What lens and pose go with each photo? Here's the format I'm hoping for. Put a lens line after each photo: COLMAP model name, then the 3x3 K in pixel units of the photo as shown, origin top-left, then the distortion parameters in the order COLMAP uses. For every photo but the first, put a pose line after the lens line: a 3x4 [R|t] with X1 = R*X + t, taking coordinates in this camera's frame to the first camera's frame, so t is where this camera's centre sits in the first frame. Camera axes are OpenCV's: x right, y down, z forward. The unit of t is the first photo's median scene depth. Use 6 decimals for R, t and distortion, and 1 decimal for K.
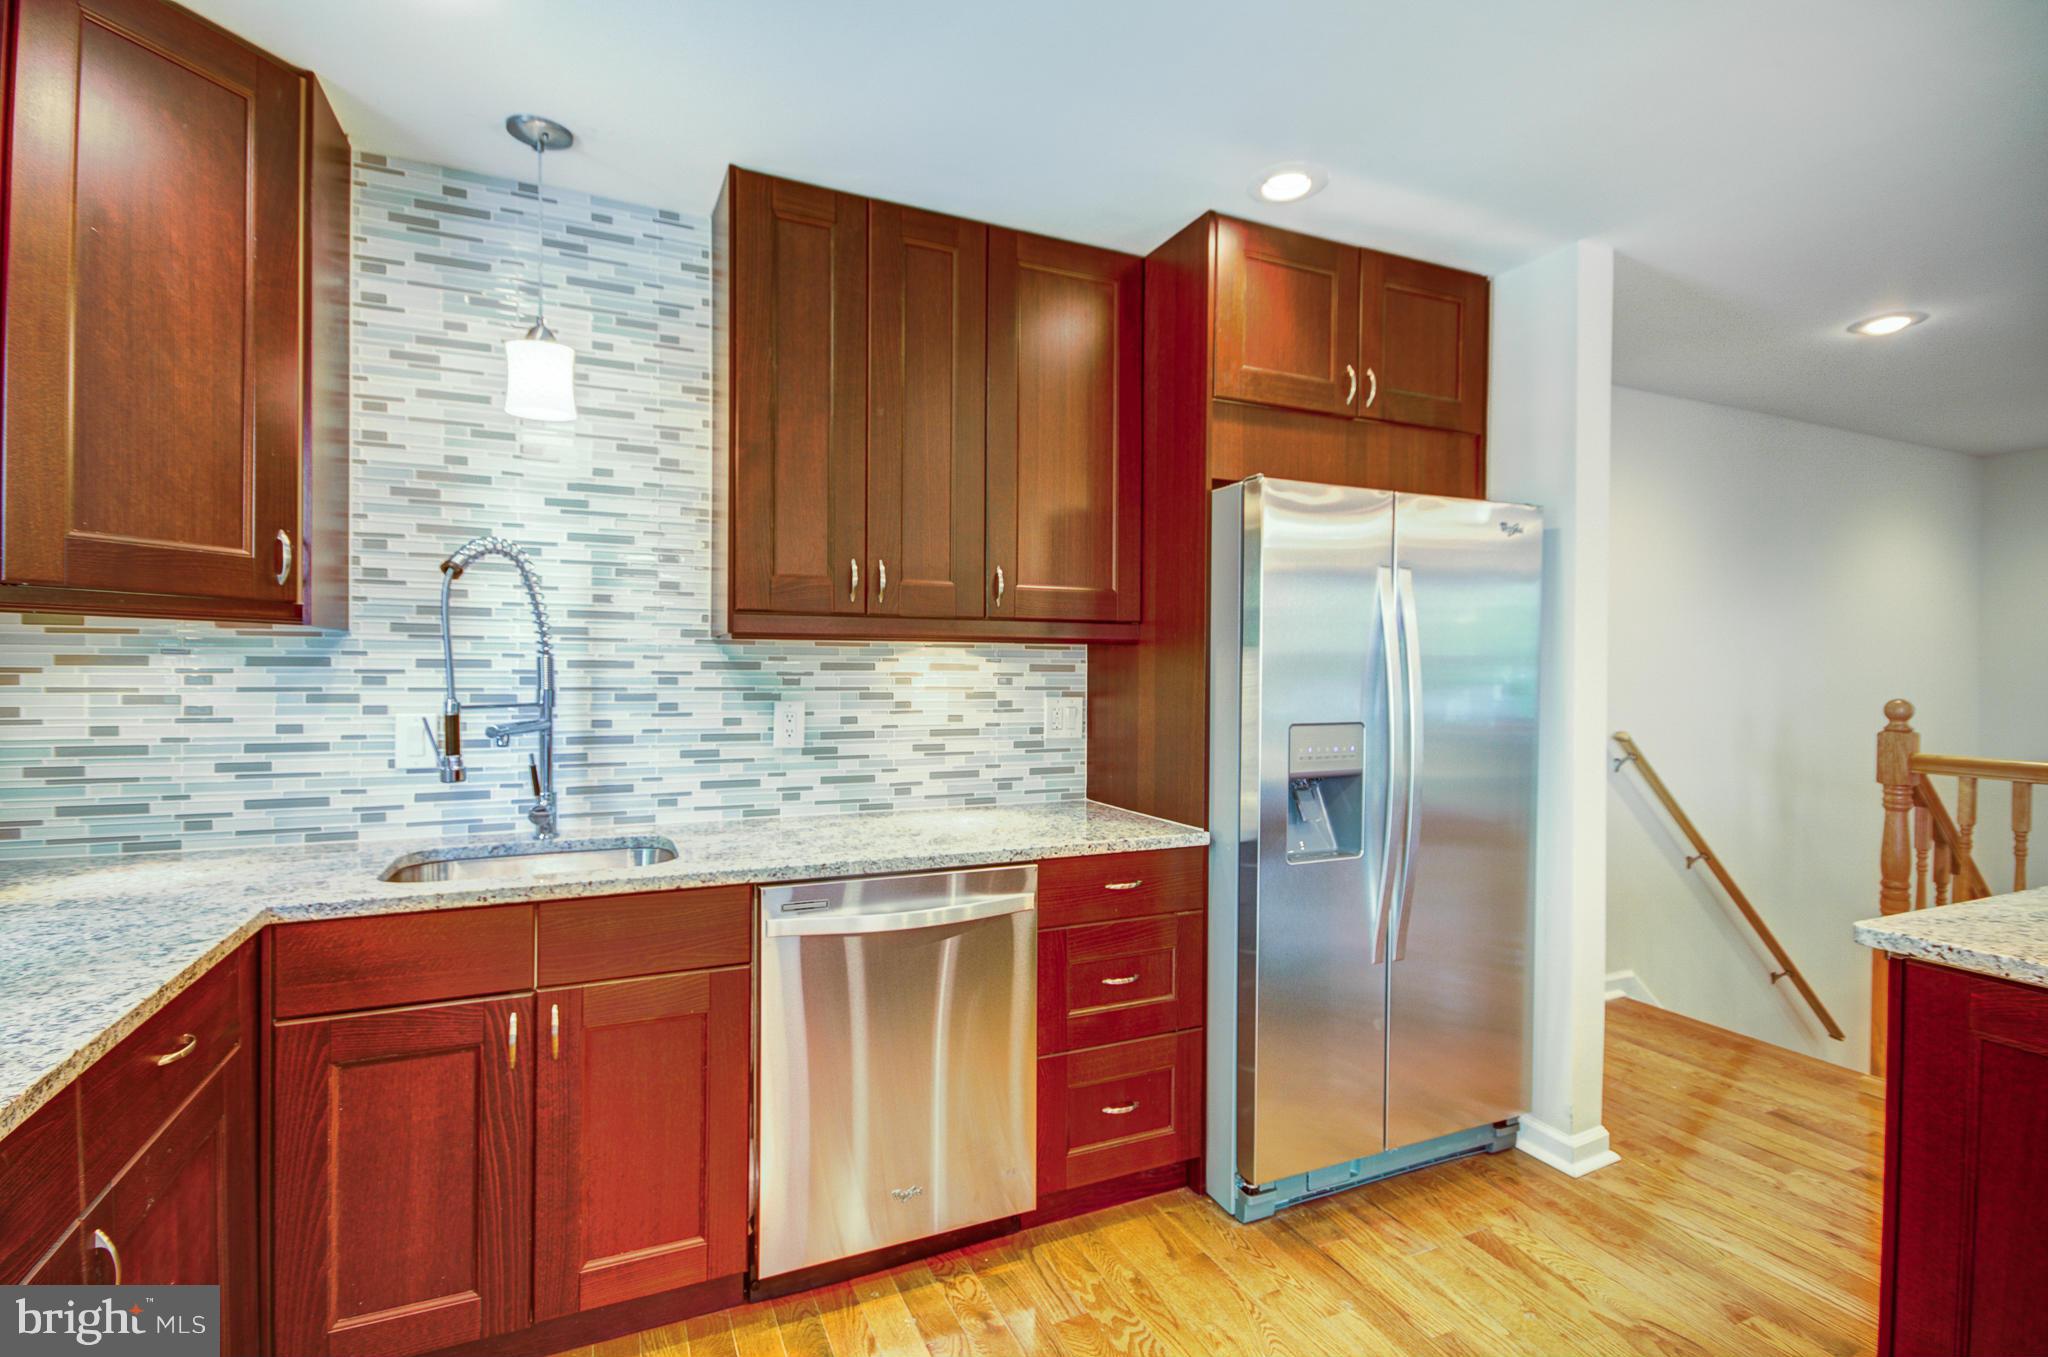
lens RADIAL K [[959.1, 0, 1031.2], [0, 959.1, 678.1], [0, 0, 1]] dist [0.009873, -0.001447]
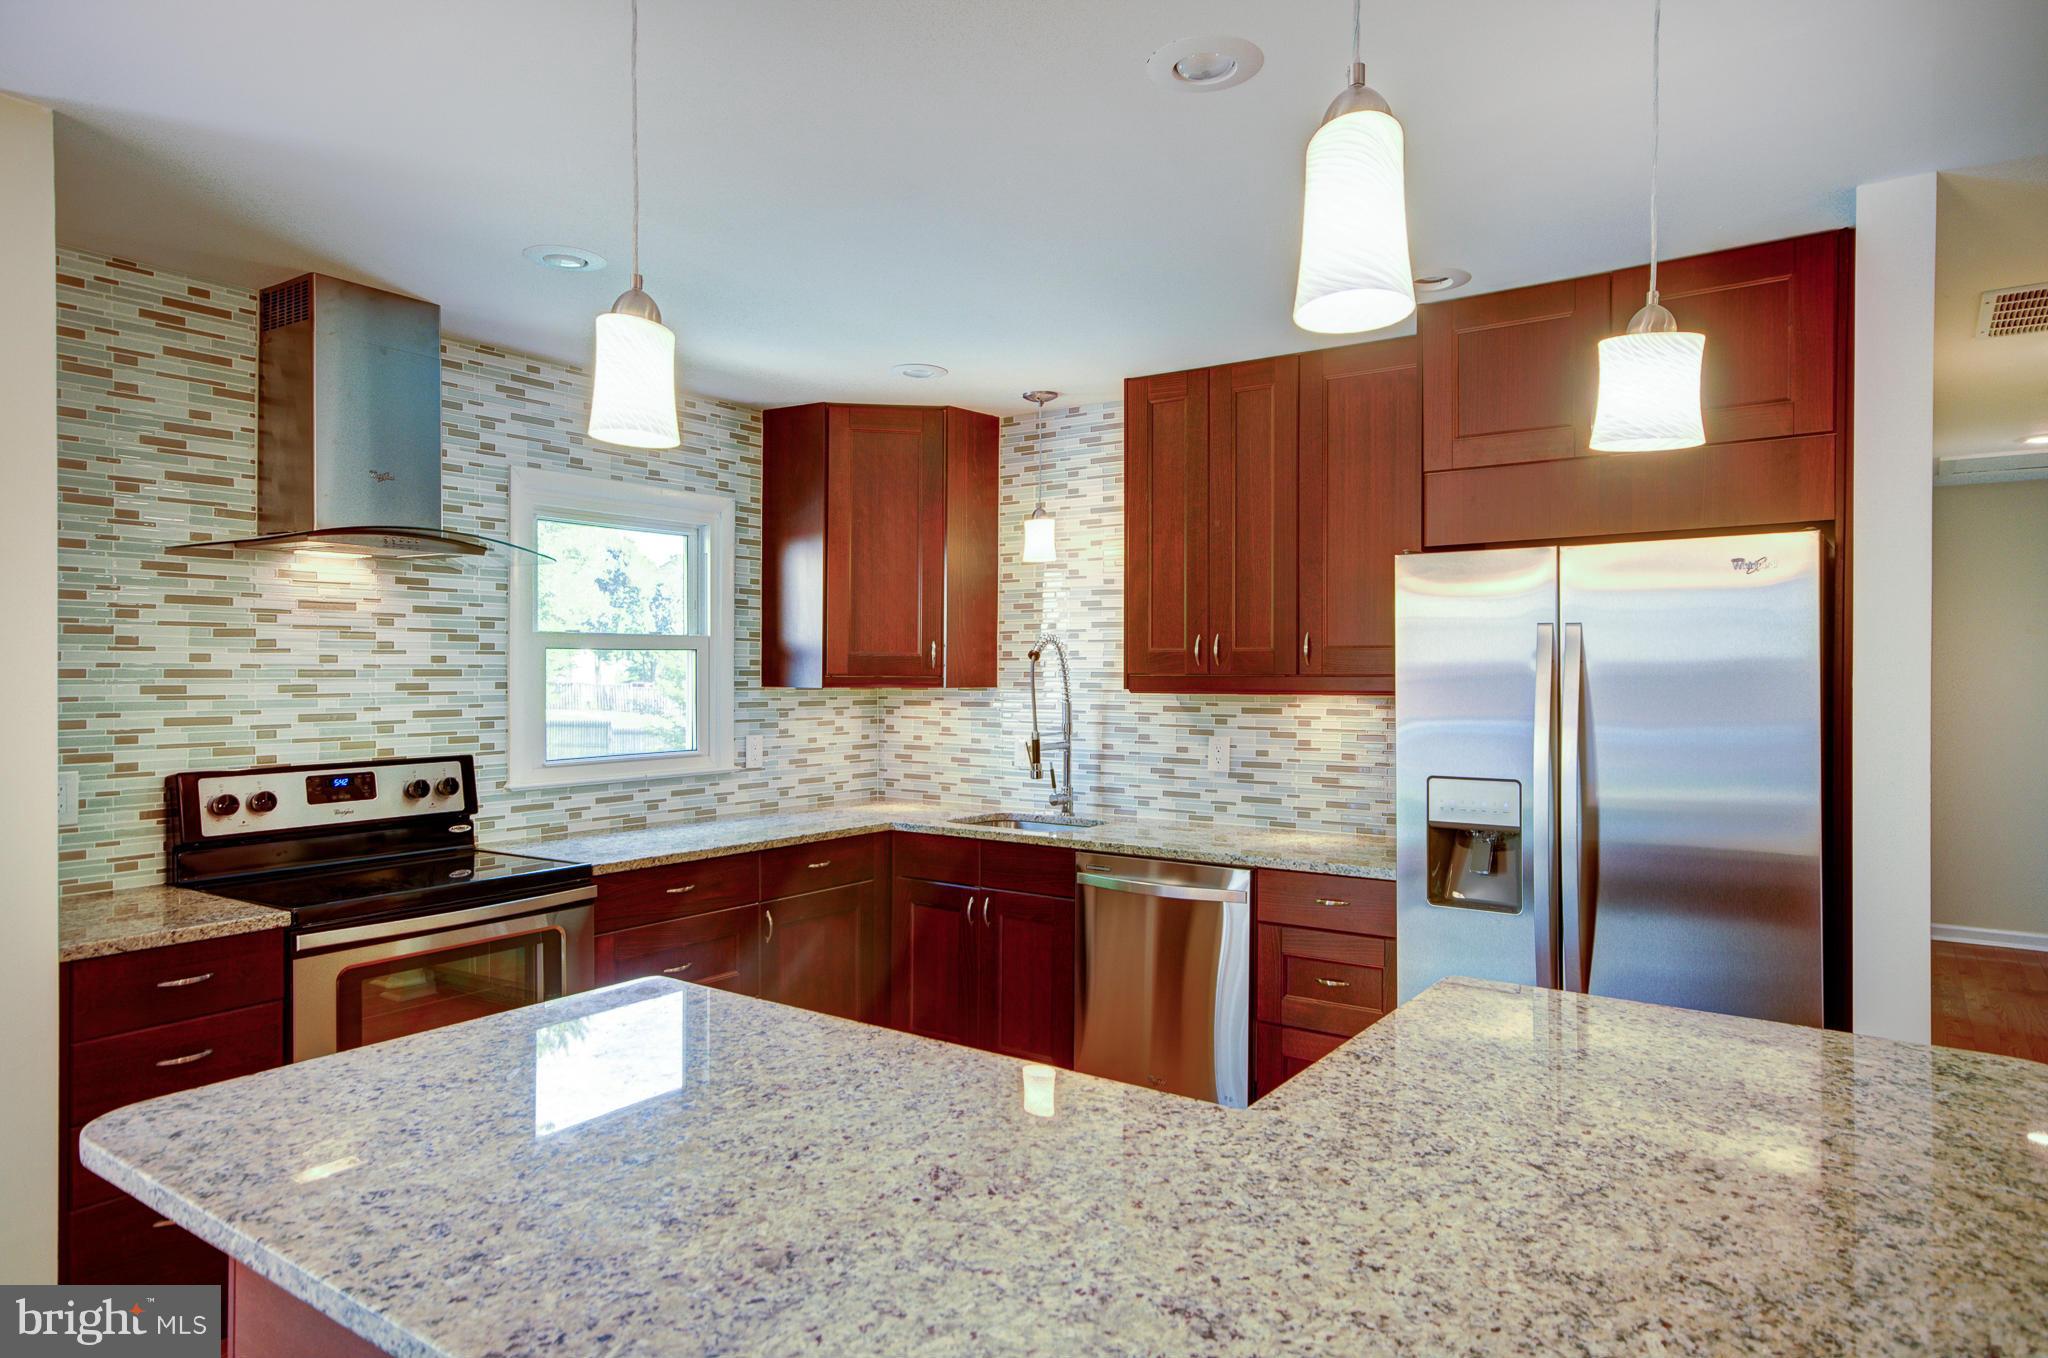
lens RADIAL K [[1246.2, 0, 1061.0], [0, 1246.2, 679.3], [0, 0, 1]] dist [0.031623, 0.002376]
pose [[0.516693, 0.001358, -0.856170, 1.162704], [-0.006136, 0.999979, -0.002117, -0.052205], [0.856149, 0.006347, 0.516690, -0.080615]]
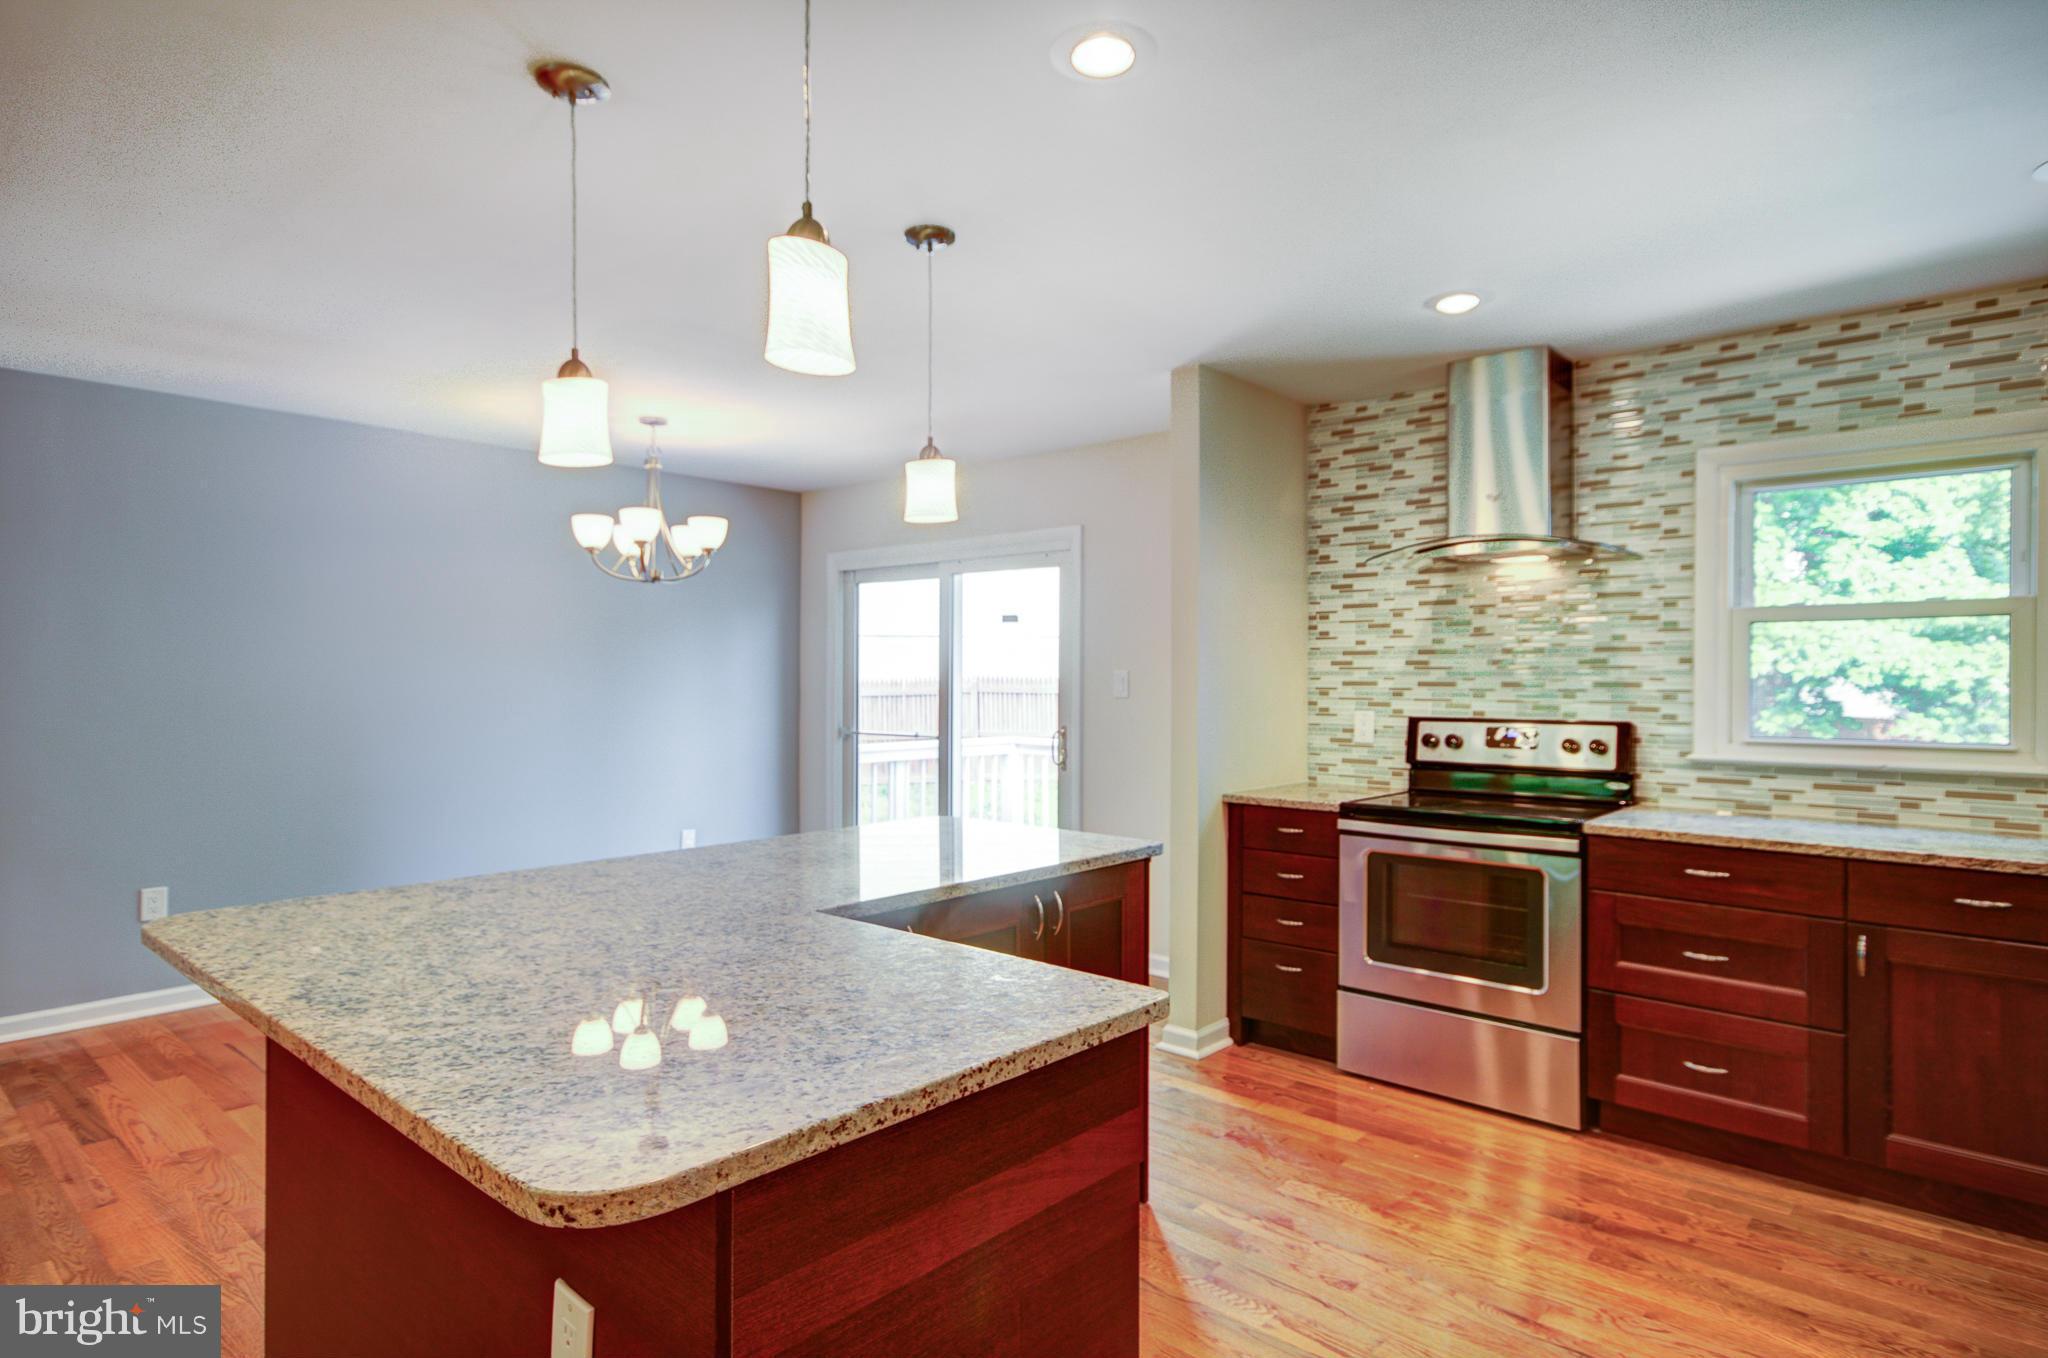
lens RADIAL K [[1143.5, 0, 1012.4], [0, 1143.5, 677.9], [0, 0, 1]] dist [0.003335, 0.000462]
pose [[-0.927531, -0.008907, -0.373640, 0.839227], [-0.011772, 0.999916, 0.005387, -0.017029], [0.373561, 0.009395, -0.927558, 1.242249]]
